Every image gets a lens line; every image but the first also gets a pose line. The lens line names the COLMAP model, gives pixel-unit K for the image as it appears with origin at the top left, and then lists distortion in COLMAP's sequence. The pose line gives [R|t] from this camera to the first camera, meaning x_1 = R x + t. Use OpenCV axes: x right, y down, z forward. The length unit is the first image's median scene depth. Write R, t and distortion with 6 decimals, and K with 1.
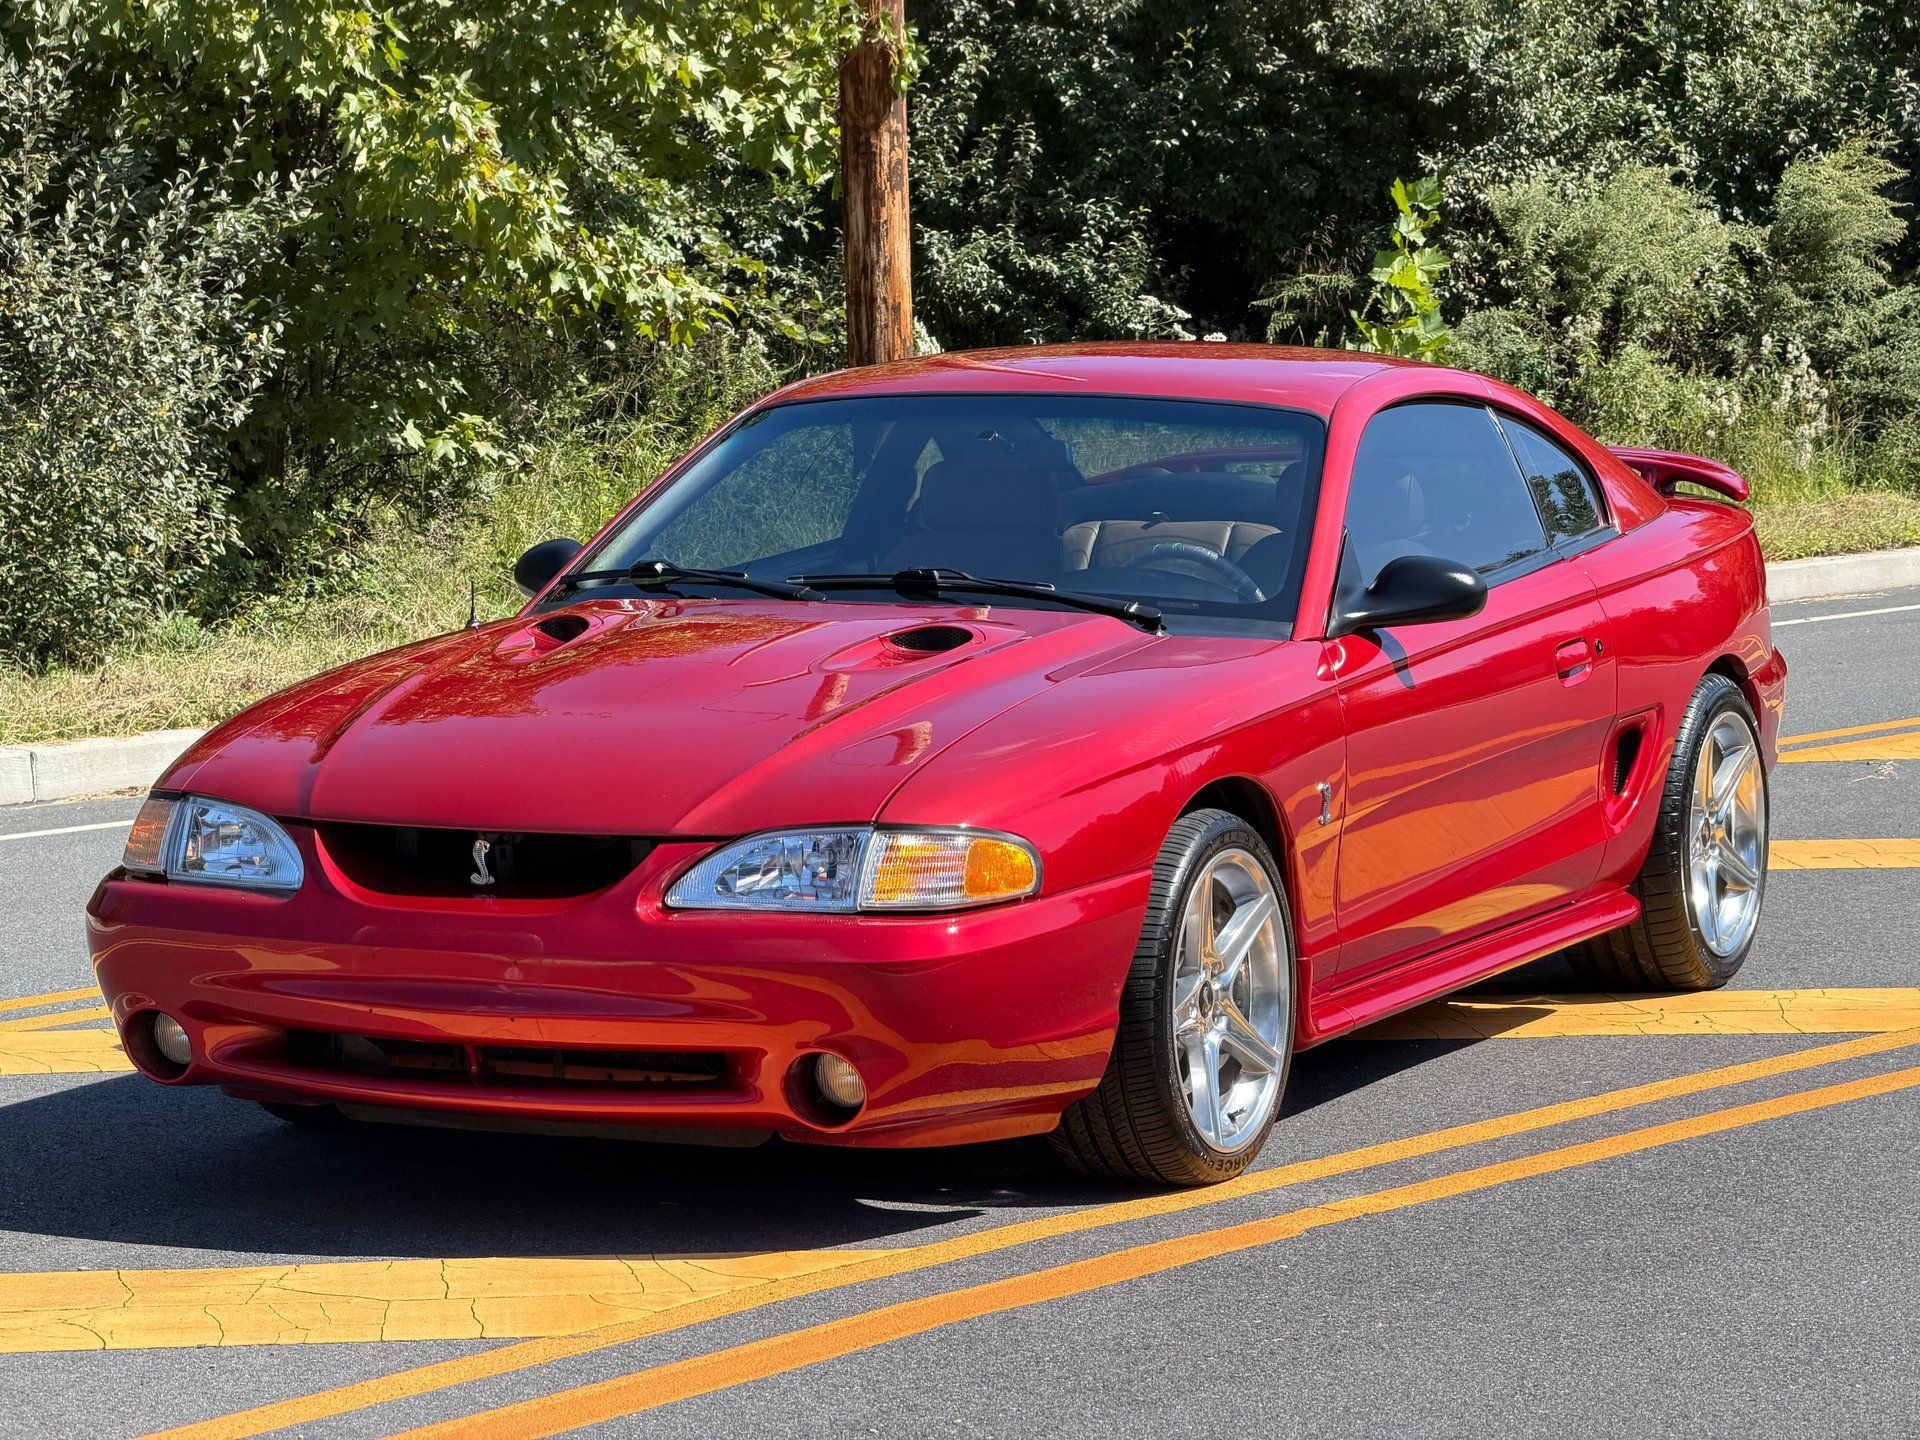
lens RADIAL K [[5890.8, 0, 960.0], [0, 5890.8, 720.0], [0, 0, 1]] dist [0.184923, 1.293493]
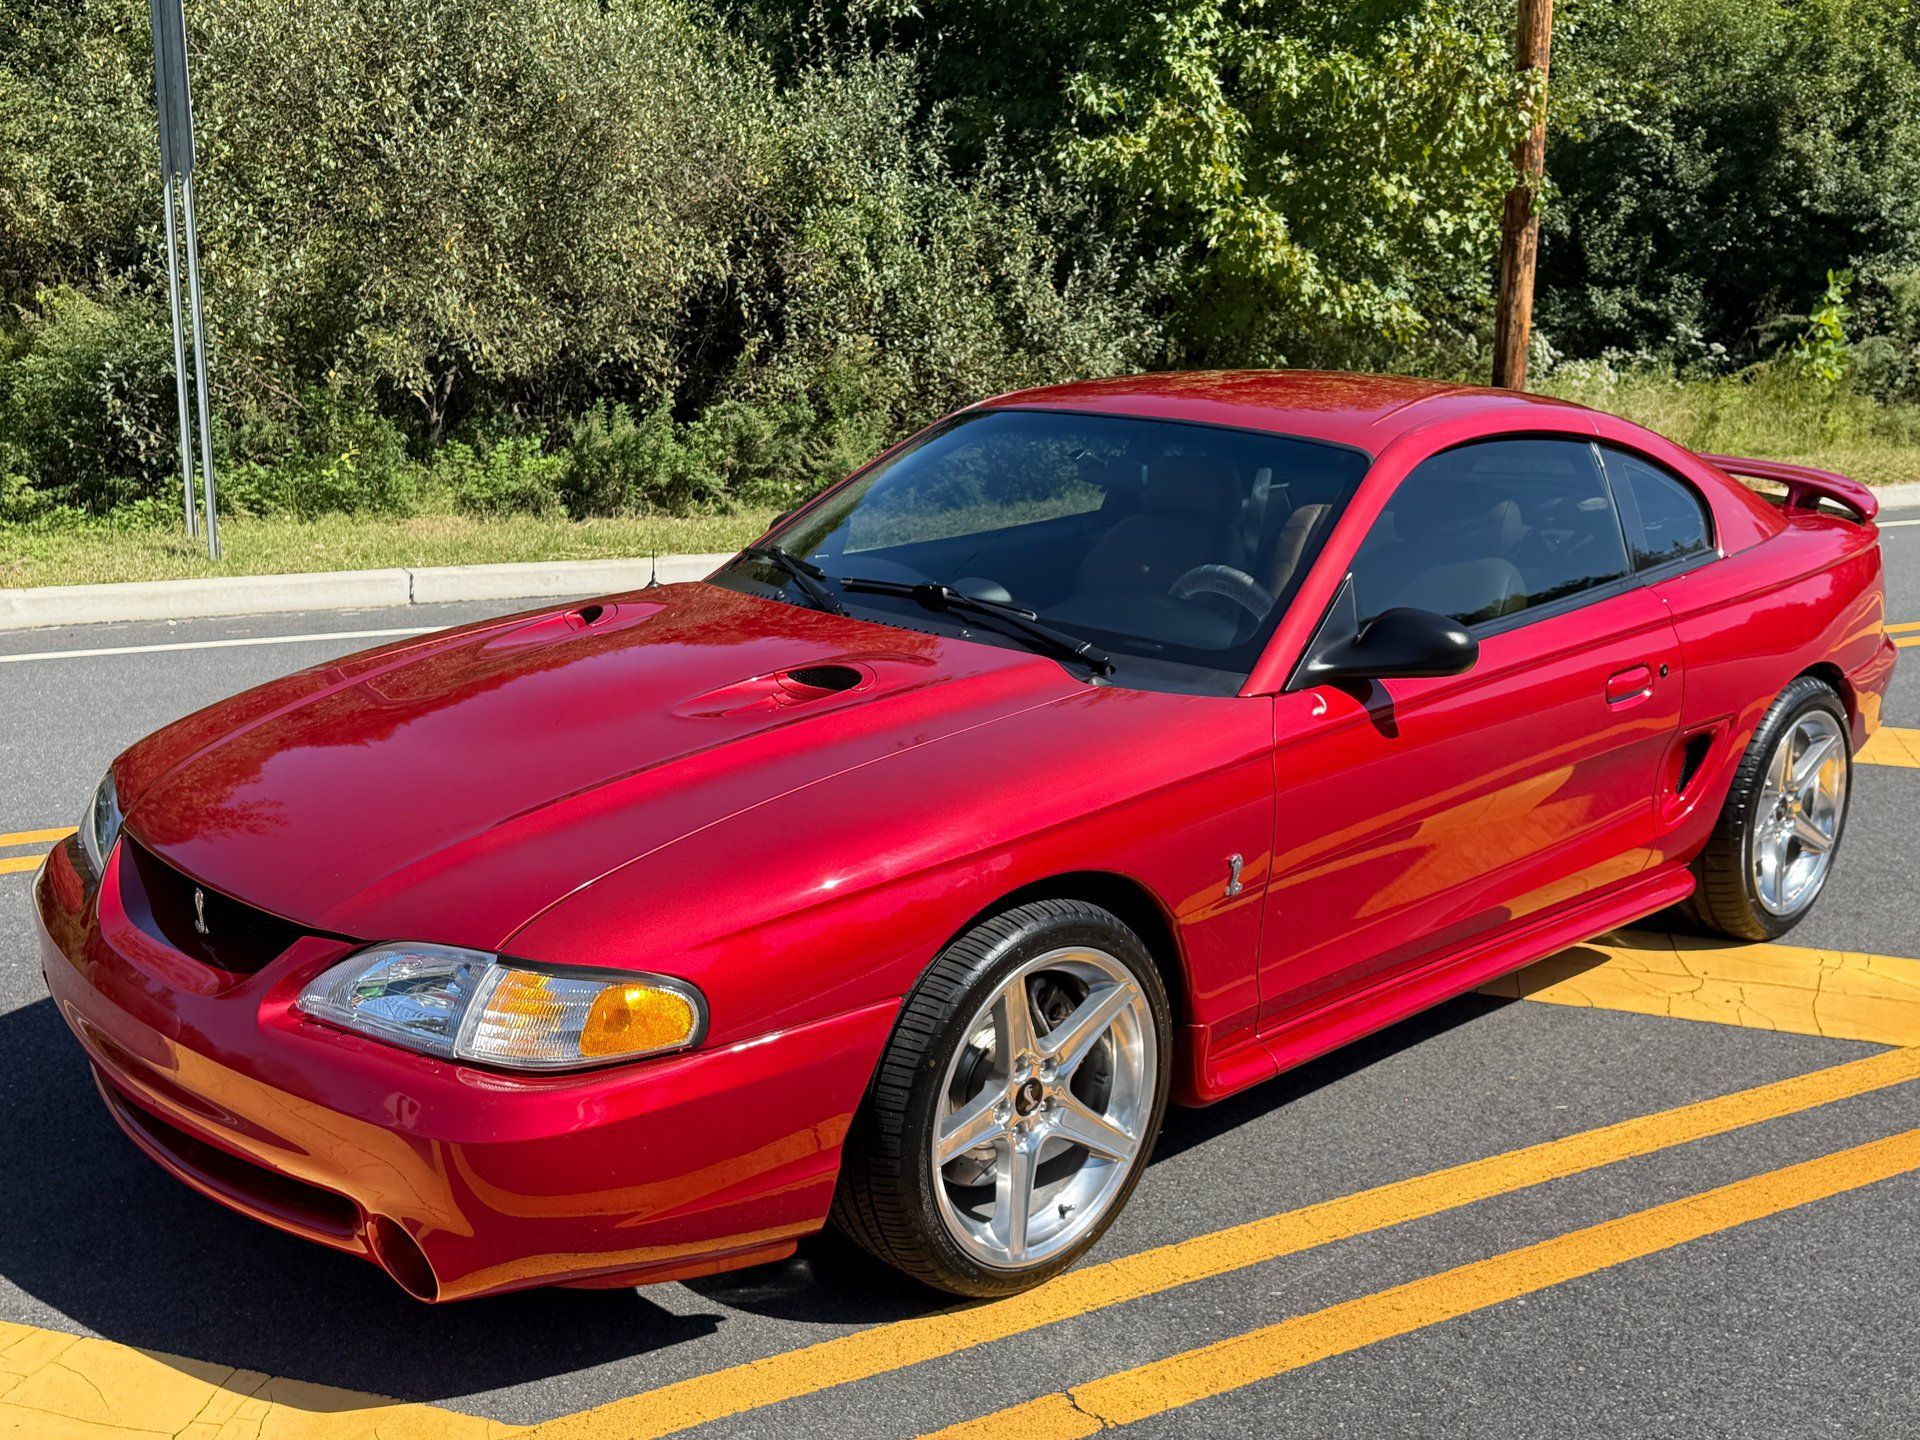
lens RADIAL K [[1916.2, 0, 960.0], [0, 1916.2, 720.0], [0, 0, 1]] dist [0.173541, -0.356104]
pose [[0.930087, 0.111954, -0.349864, 0.059173], [-0.062540, 0.986781, 0.149504, -0.025763], [0.361977, -0.117171, 0.924794, 0.317740]]
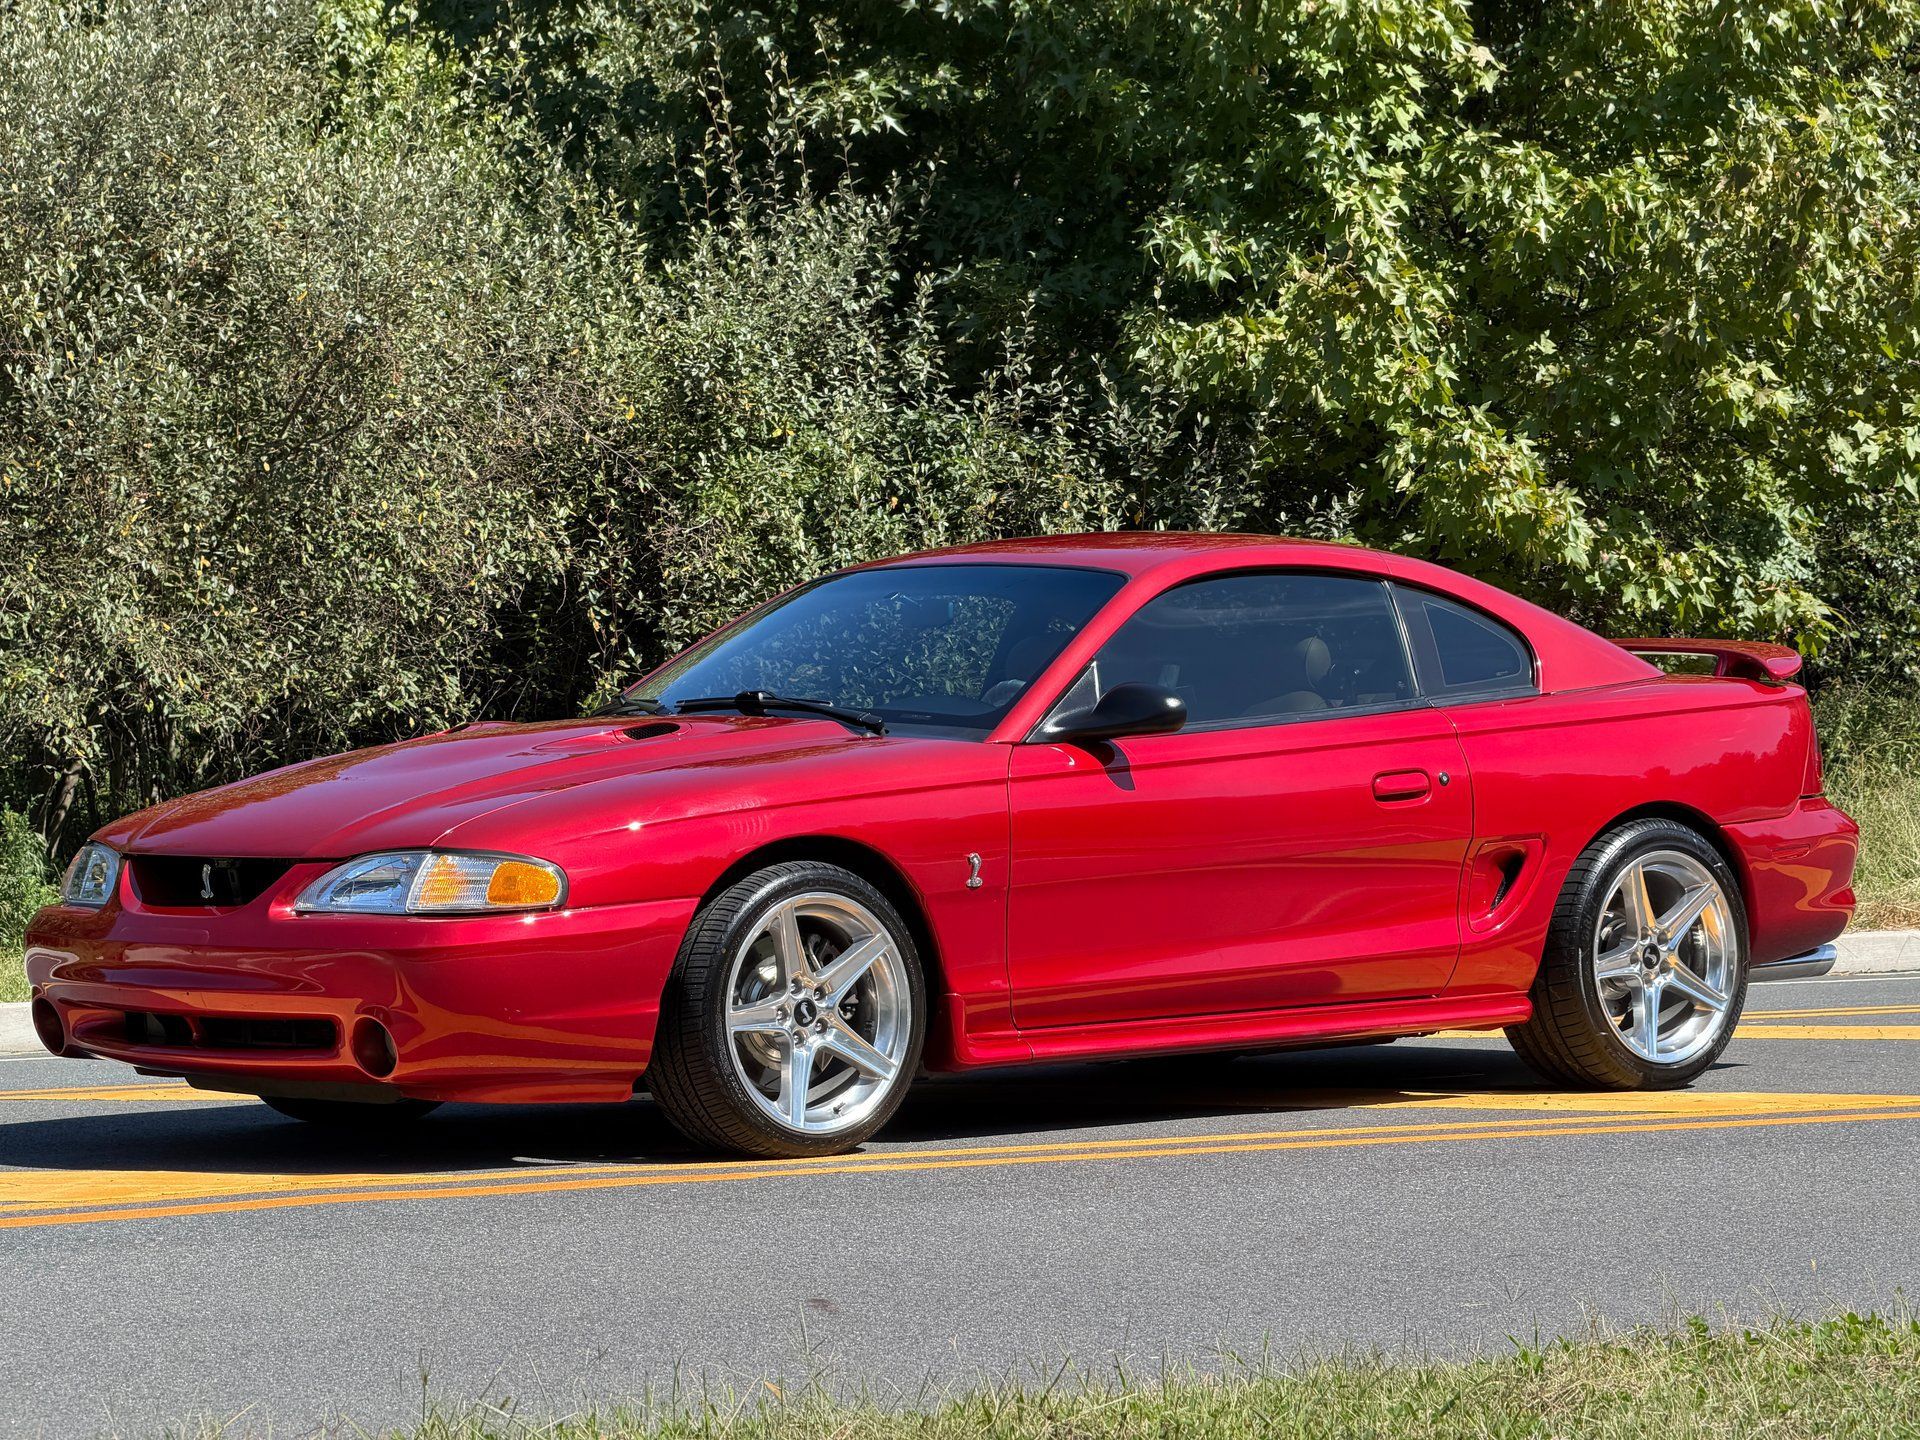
lens RADIAL K [[5890.8, 0, 960.0], [0, 5890.8, 720.0], [0, 0, 1]] dist [0.184923, 1.293493]
pose [[0.911815, -0.004147, -0.410580, 0.261943], [-0.028882, 0.996824, -0.074208, 0.034509], [0.409584, 0.079522, 0.908800, -0.061161]]
